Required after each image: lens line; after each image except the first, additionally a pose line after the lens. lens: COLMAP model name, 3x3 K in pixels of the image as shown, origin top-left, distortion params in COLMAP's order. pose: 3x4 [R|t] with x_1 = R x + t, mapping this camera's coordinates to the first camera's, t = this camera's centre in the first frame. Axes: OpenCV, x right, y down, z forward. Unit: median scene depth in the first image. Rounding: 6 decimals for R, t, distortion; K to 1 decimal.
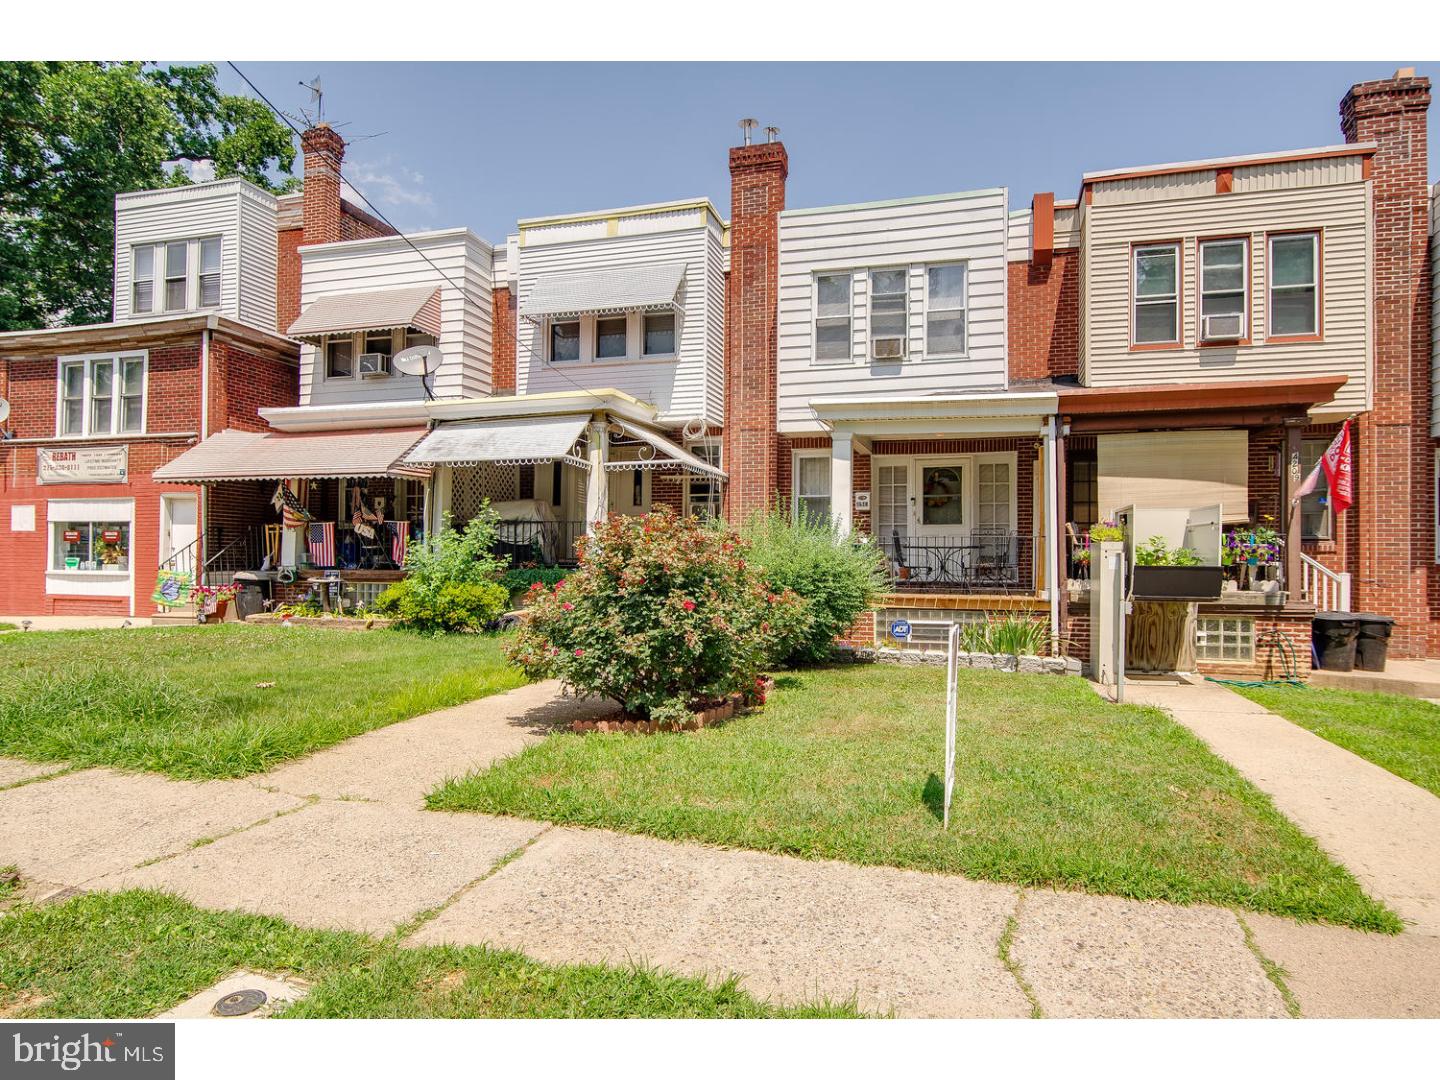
lens RADIAL K [[794.2, 0, 720.0], [0, 794.2, 540.0], [0, 0, 1]] dist [-0.003250, -0.000727]
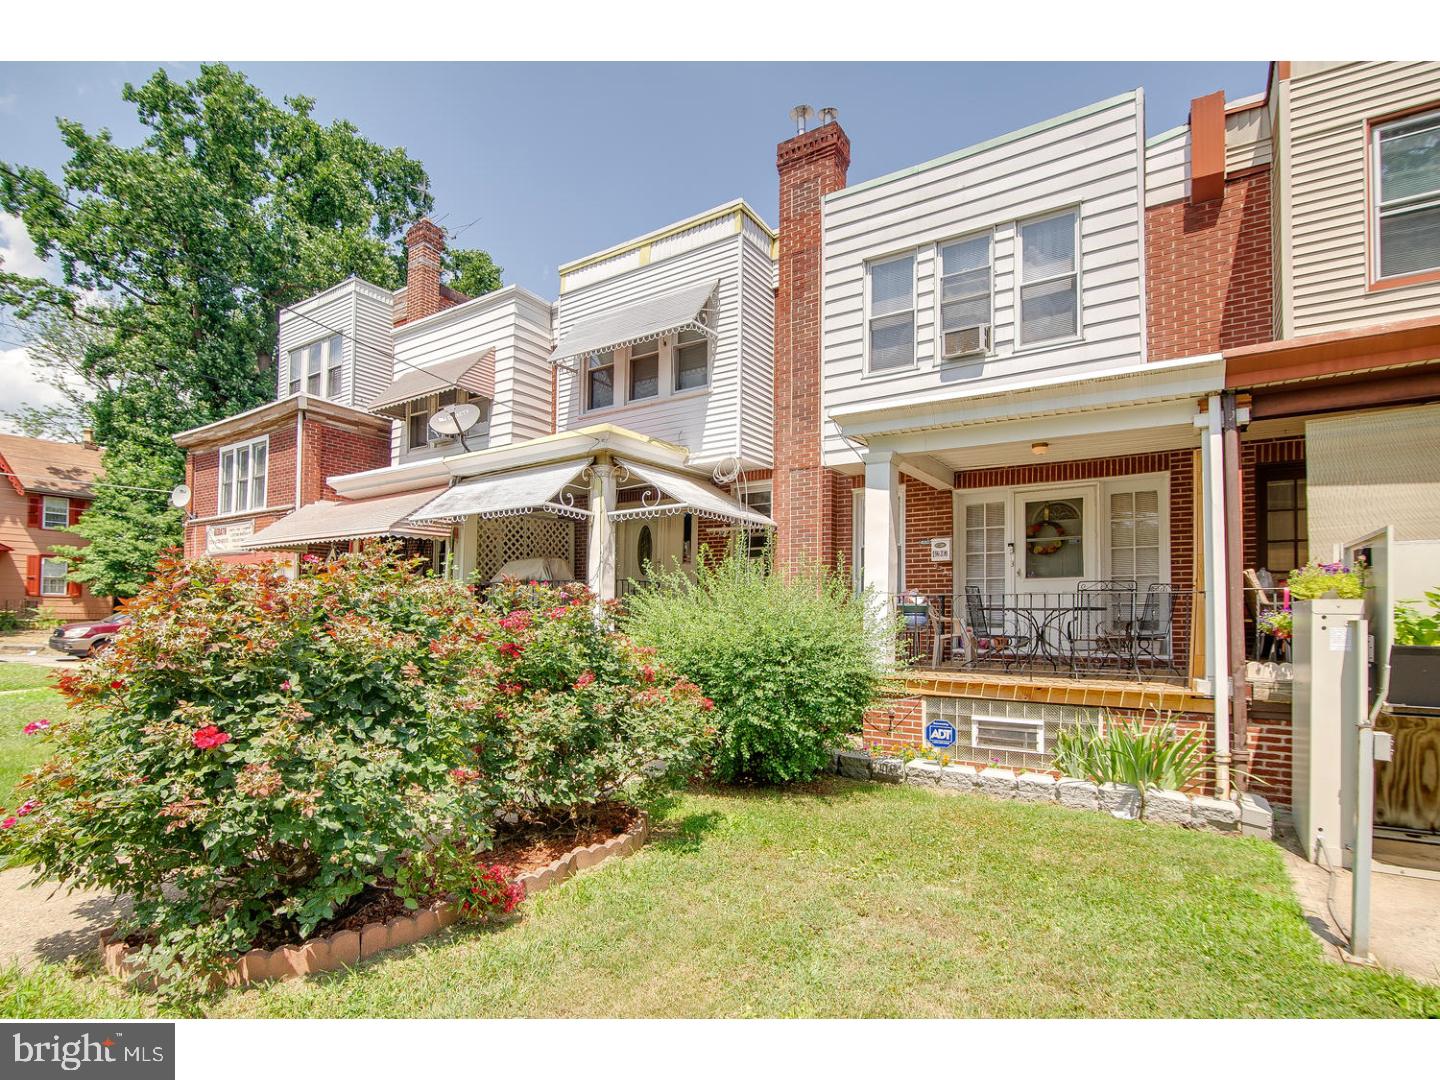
lens RADIAL K [[680.8, 0, 675.5], [0, 680.8, 598.6], [0, 0, 1]] dist [-0.011884, -0.000281]
pose [[0.949589, -0.005775, -0.313445, 0.150226], [0.004646, 0.999980, -0.004349, 0.001067], [0.313464, 0.002674, 0.949596, 0.303849]]
